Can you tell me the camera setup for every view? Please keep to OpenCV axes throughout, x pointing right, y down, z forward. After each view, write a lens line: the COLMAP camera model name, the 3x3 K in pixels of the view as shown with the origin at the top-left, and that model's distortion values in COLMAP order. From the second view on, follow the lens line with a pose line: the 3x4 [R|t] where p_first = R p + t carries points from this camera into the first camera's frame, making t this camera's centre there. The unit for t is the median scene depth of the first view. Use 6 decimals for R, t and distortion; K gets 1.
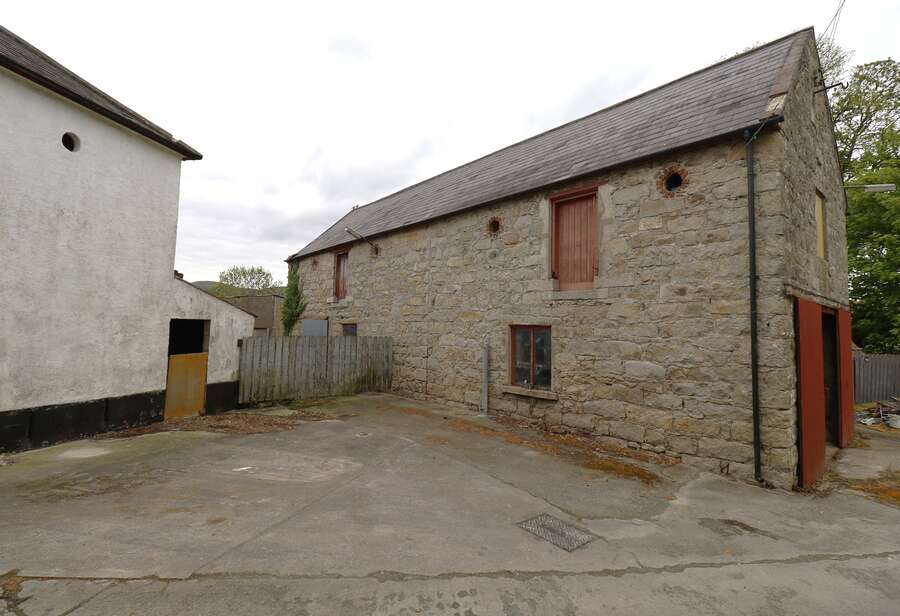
lens RADIAL K [[434.9, 0, 452.7], [0, 434.9, 304.3], [0, 0, 1]] dist [-0.005841, -0.003416]
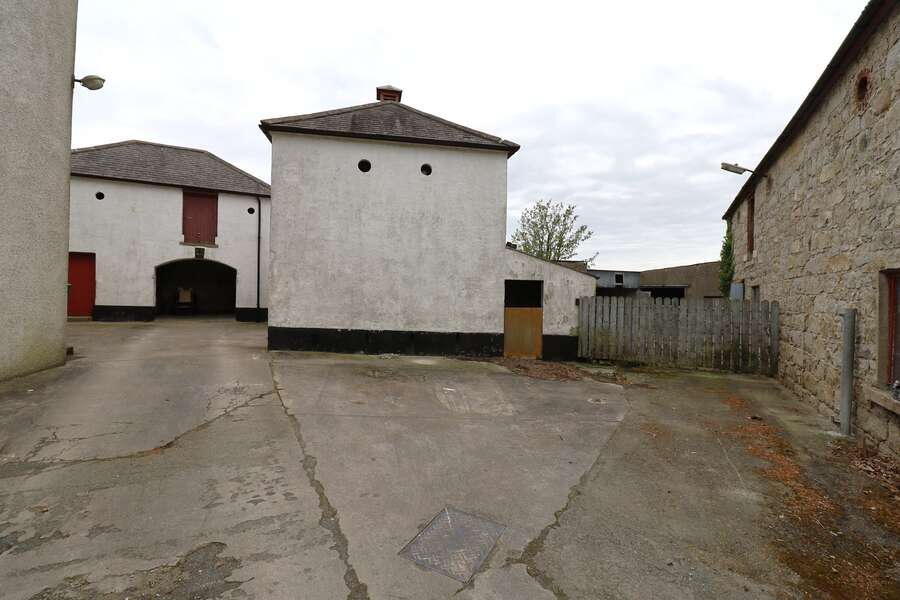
lens RADIAL K [[415.0, 0, 453.7], [0, 415.0, 297.0], [0, 0, 1]] dist [-0.010394, -0.006496]
pose [[0.349050, 0.000910, -0.937104, 0.497406], [0.034077, 0.999326, 0.013663, 0.067006], [0.936484, -0.036703, 0.348784, 0.444277]]
